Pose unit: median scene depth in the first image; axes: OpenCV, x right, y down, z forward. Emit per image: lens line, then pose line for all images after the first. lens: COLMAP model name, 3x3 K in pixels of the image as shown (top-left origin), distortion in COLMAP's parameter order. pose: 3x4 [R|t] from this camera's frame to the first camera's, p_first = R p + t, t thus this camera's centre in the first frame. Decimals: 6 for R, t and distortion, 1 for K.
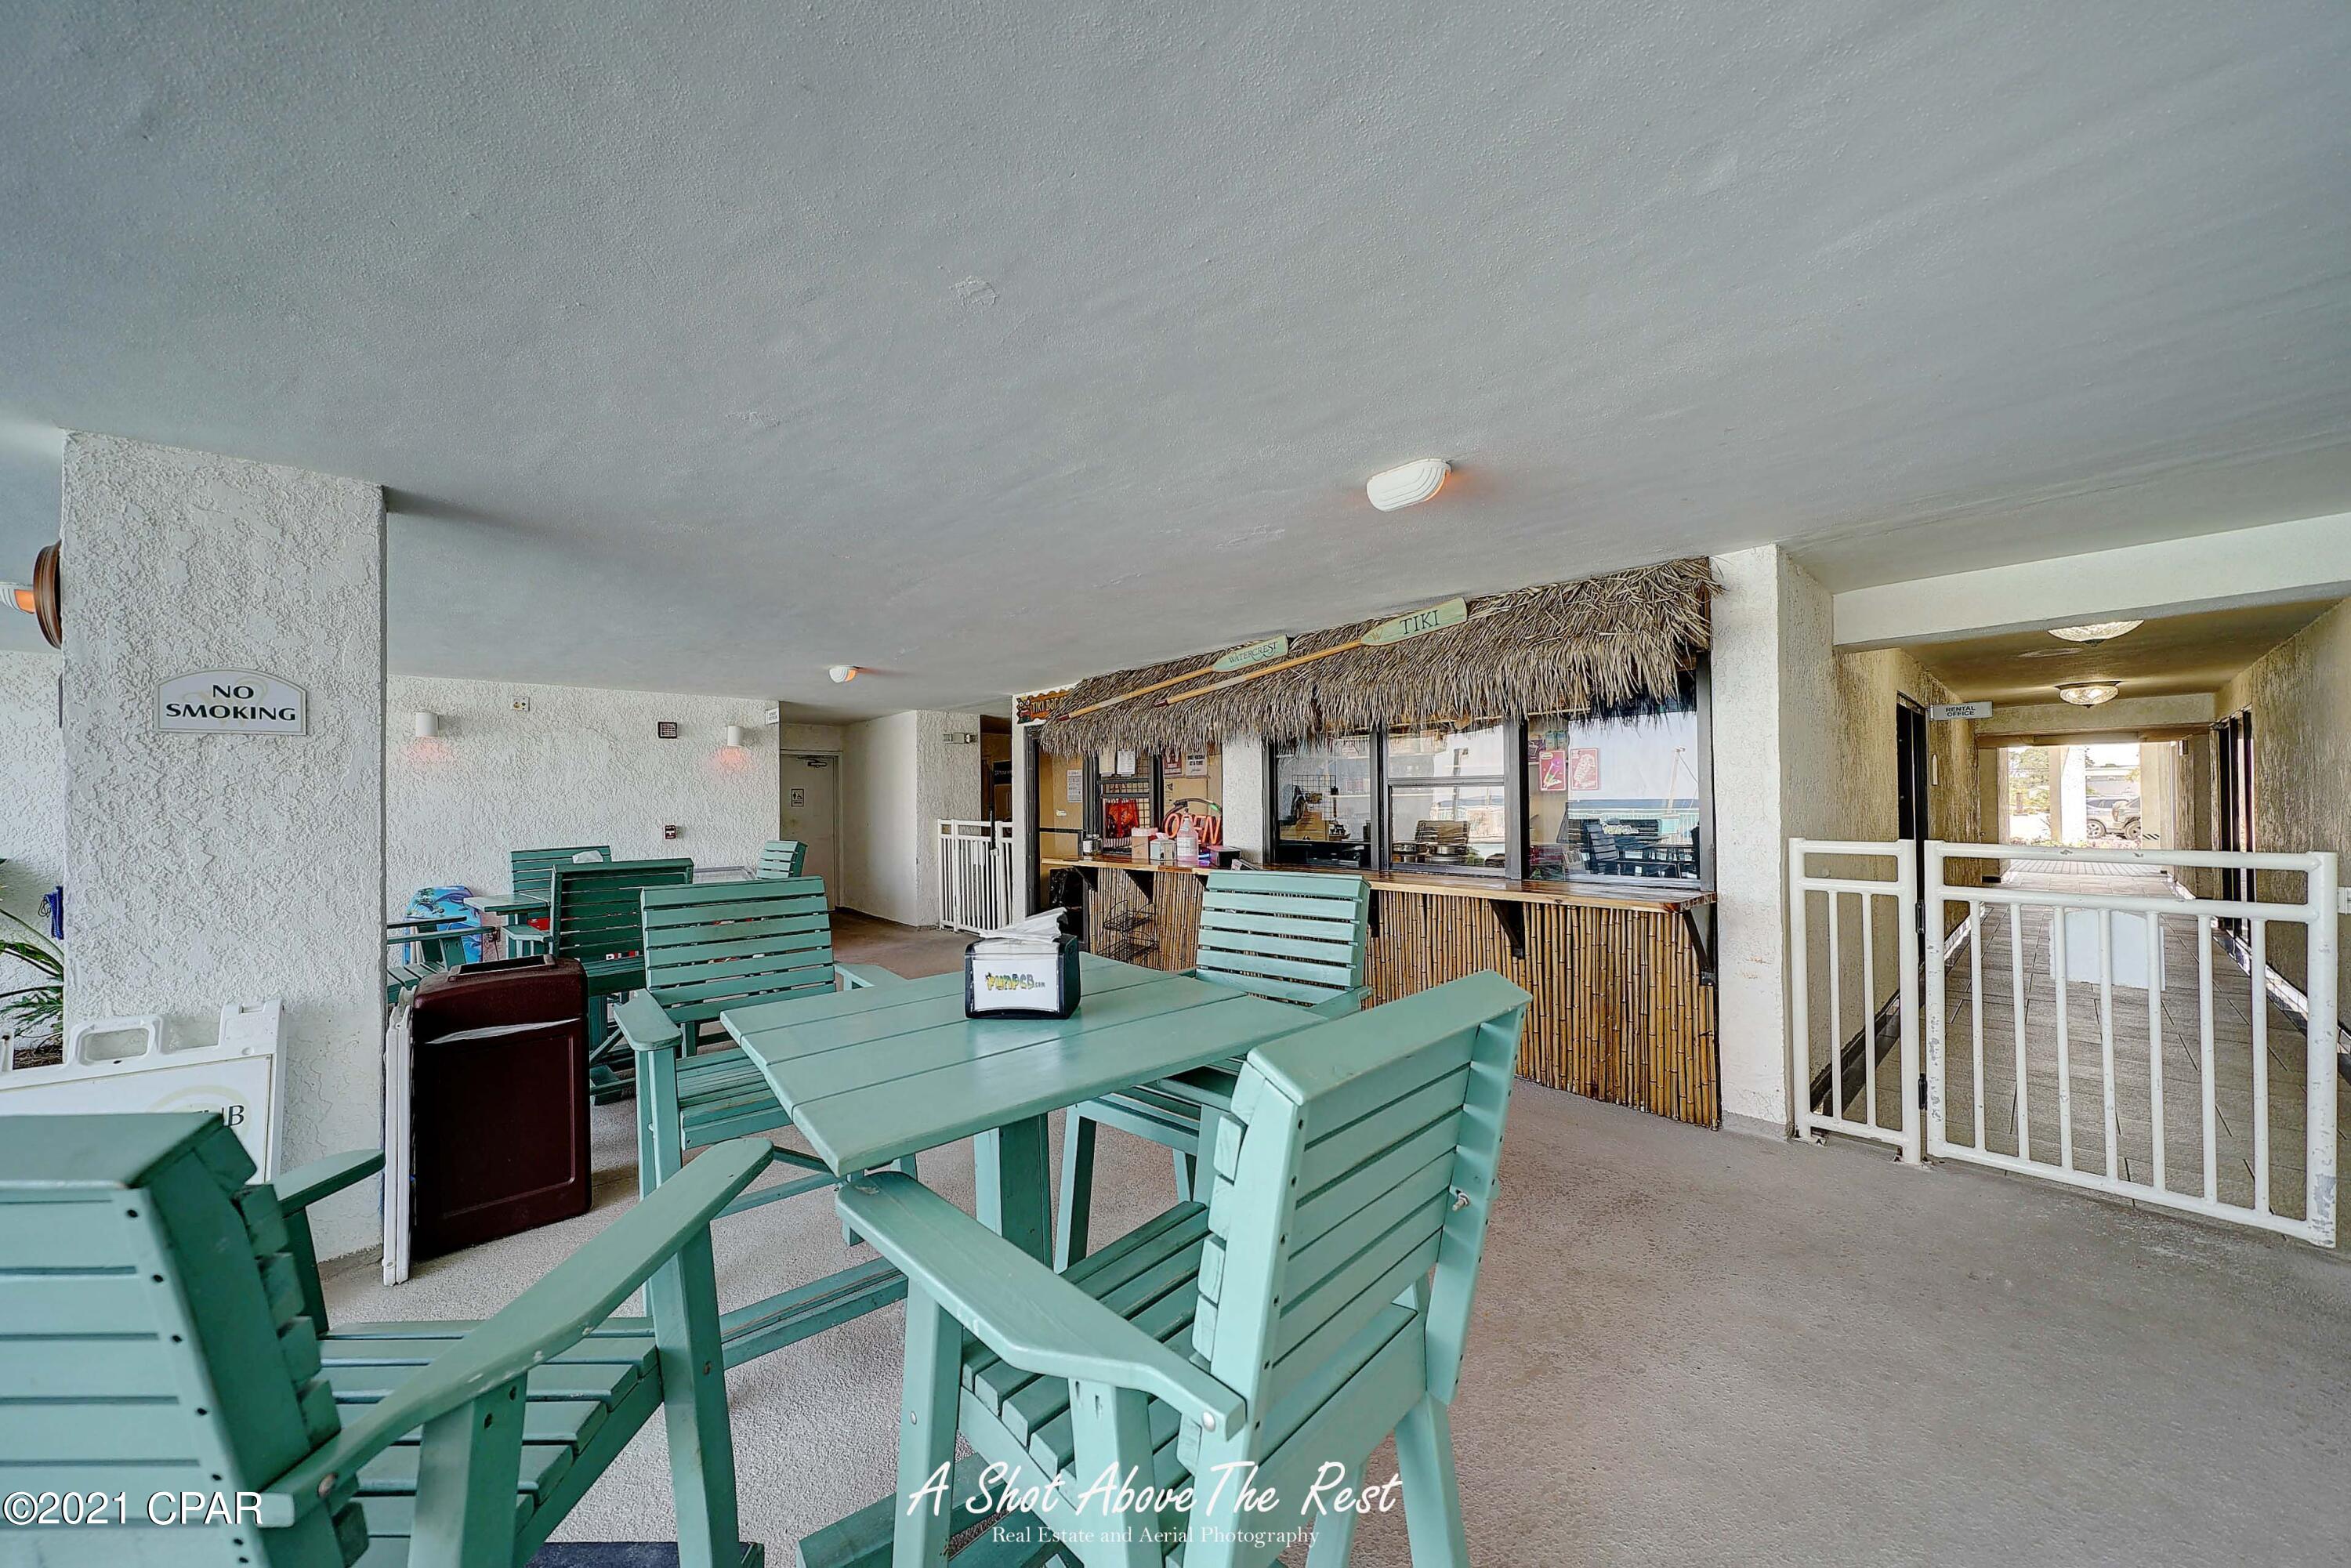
lens RADIAL K [[815.0, 0, 1175.5], [0, 815.0, 784.0], [0, 0, 1]] dist [0.000195, 0.000033]
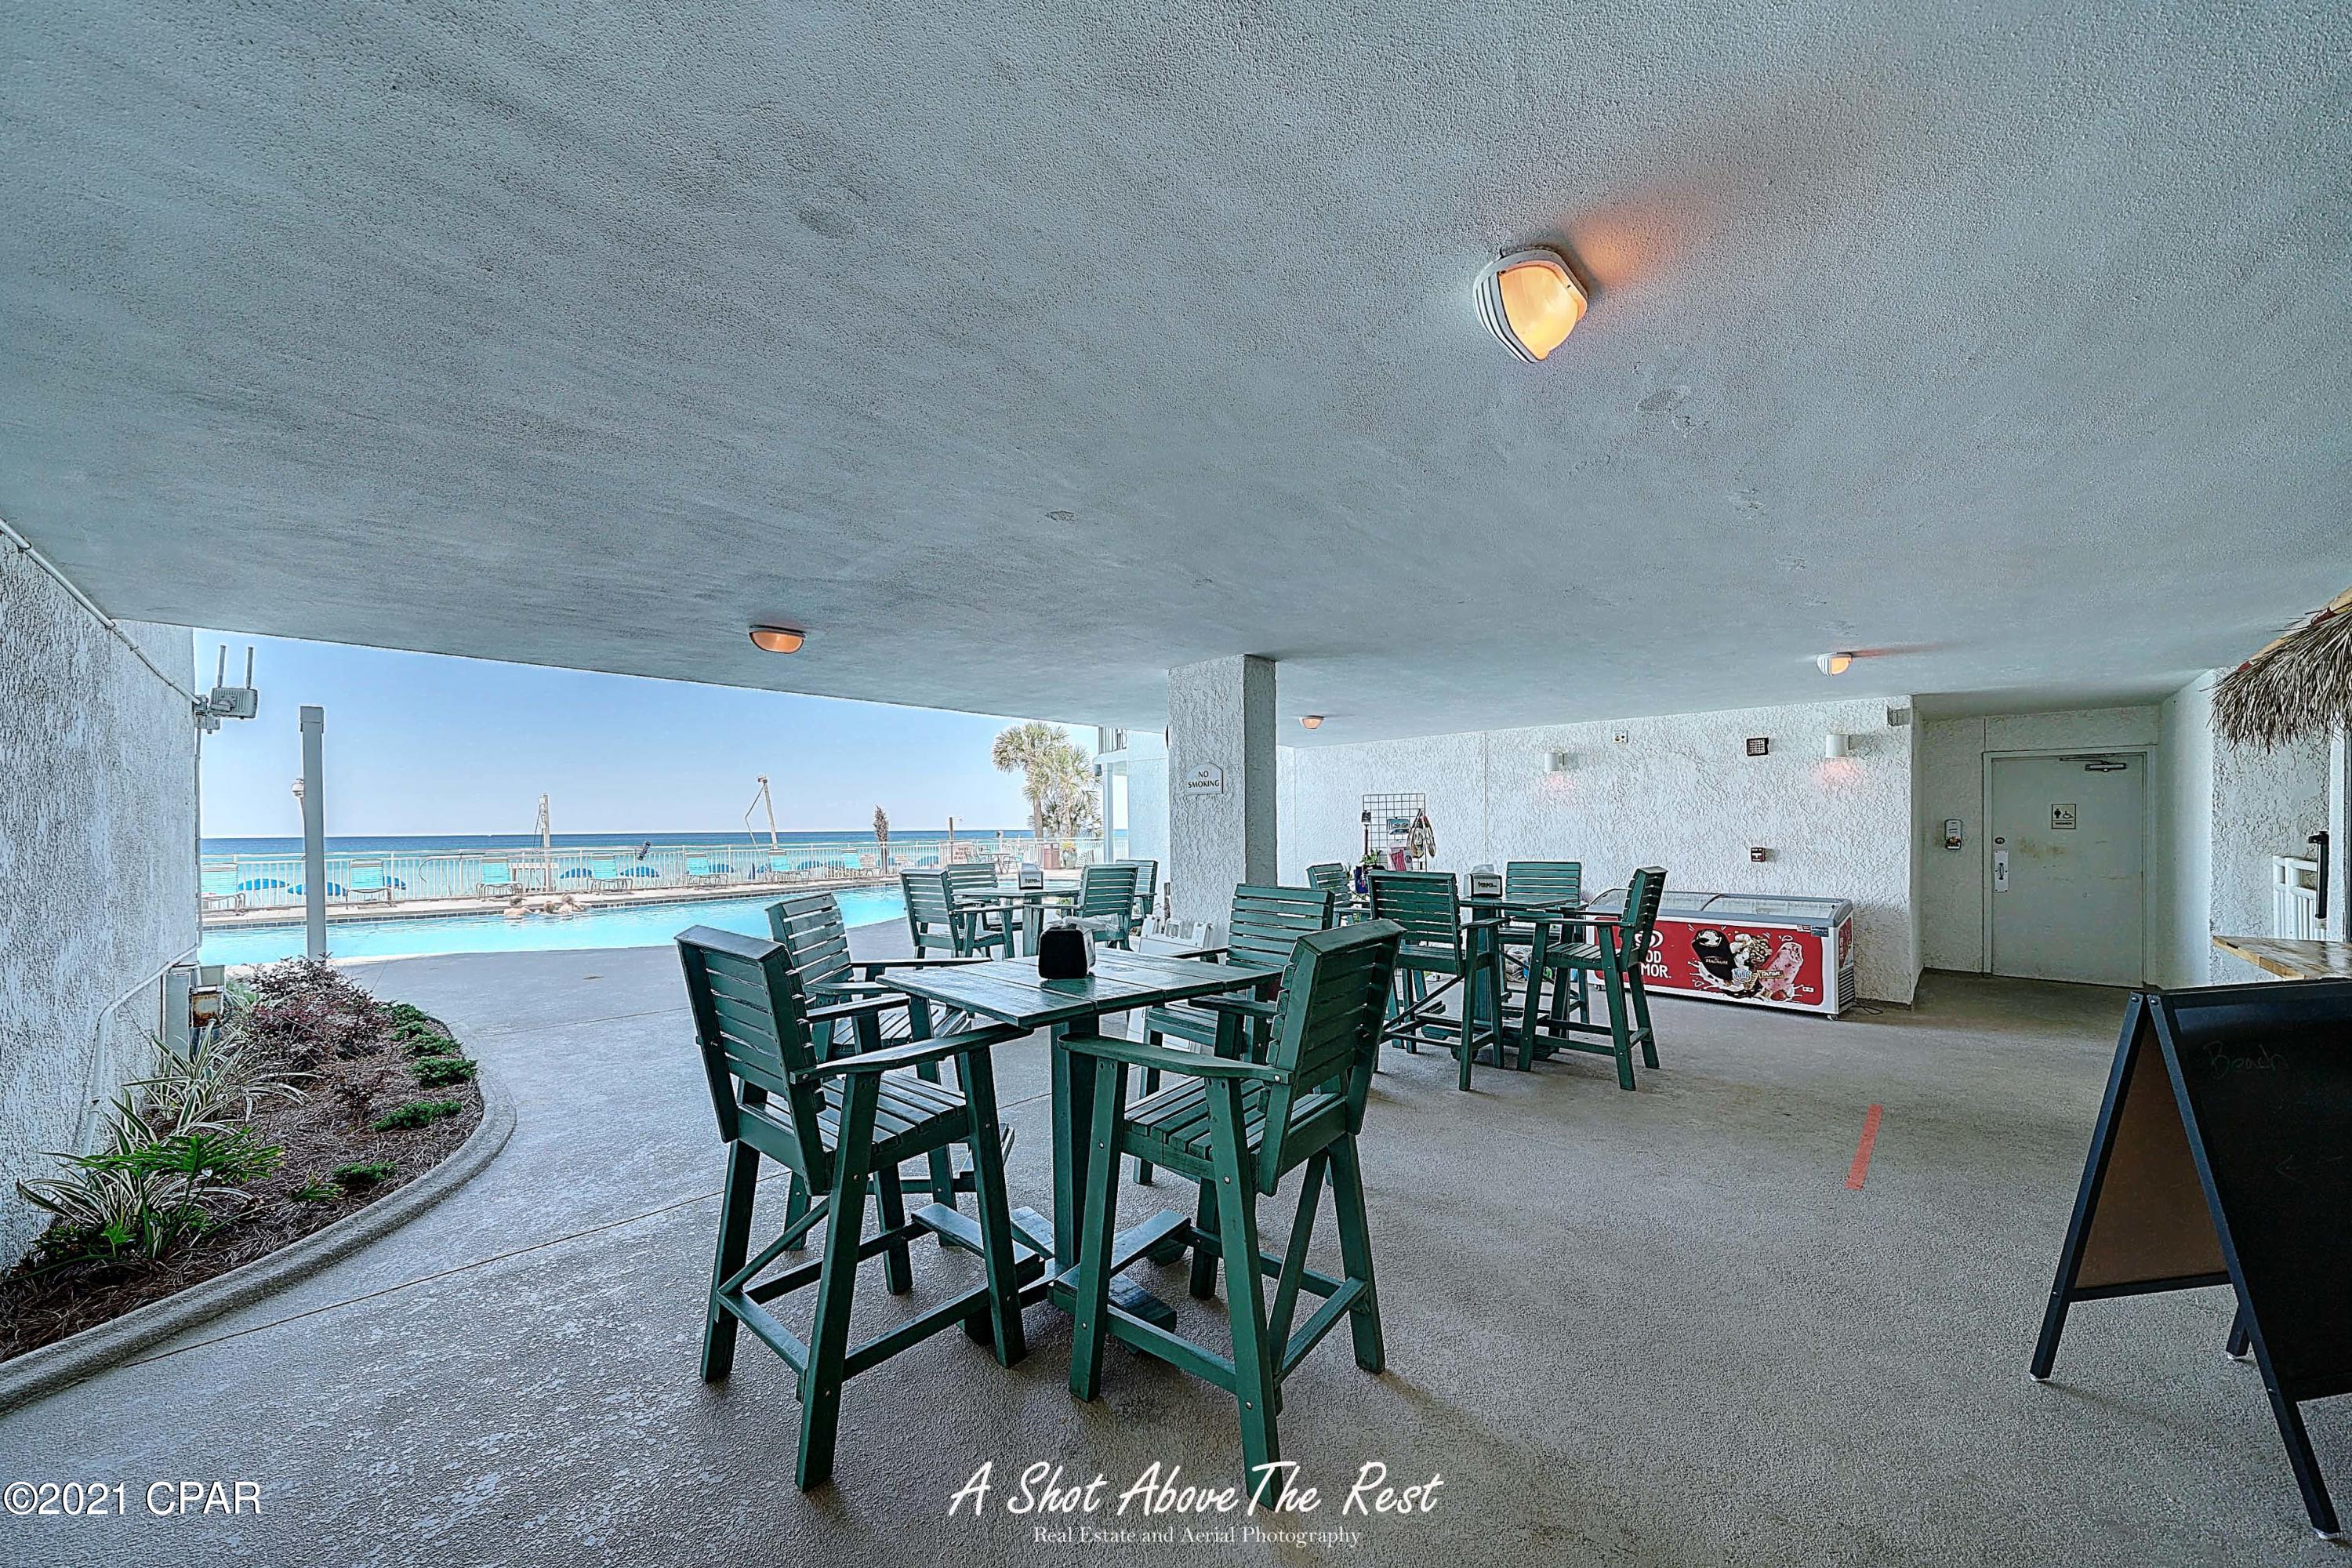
lens RADIAL K [[845.6, 0, 1171.5], [0, 845.6, 820.6], [0, 0, 1]] dist [0.000186, -0.000001]
pose [[0.012239, 0.010319, -0.999872, 0.367294], [0.022856, 0.999683, 0.010596, -0.006458], [0.999664, -0.022983, 0.012000, 0.322923]]
